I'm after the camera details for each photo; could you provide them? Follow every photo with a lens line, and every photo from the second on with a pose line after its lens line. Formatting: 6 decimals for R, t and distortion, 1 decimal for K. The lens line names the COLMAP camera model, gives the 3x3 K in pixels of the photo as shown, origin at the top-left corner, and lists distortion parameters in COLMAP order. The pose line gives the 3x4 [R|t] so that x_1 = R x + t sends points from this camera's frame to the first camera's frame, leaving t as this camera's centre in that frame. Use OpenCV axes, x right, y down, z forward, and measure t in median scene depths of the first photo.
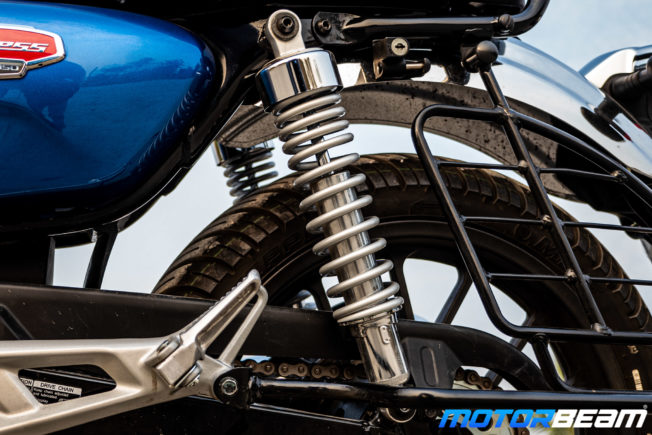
lens RADIAL K [[831.6, 0, 327.3], [0, 831.6, 217.1], [0, 0, 1]] dist [-0.027199, 0.000000]
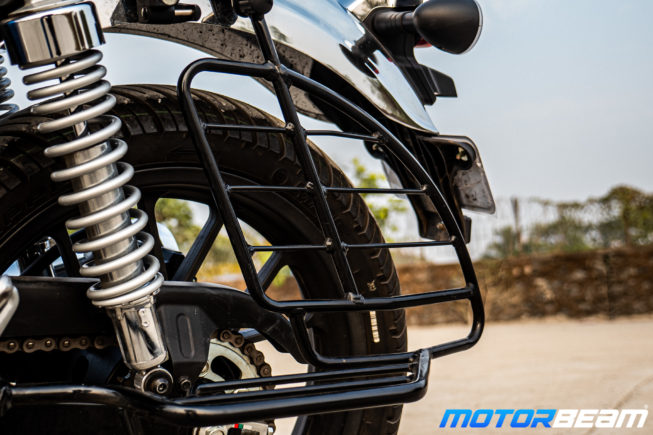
lens RADIAL K [[846.4, 0, 325.6], [0, 846.4, 217.8], [0, 0, 1]] dist [-0.052509, 0.000000]
pose [[0.943749, 0.014575, 0.330340, -0.044823], [-0.082606, 0.977744, 0.192856, -0.141287], [-0.320177, -0.209296, 0.923949, 0.054906]]
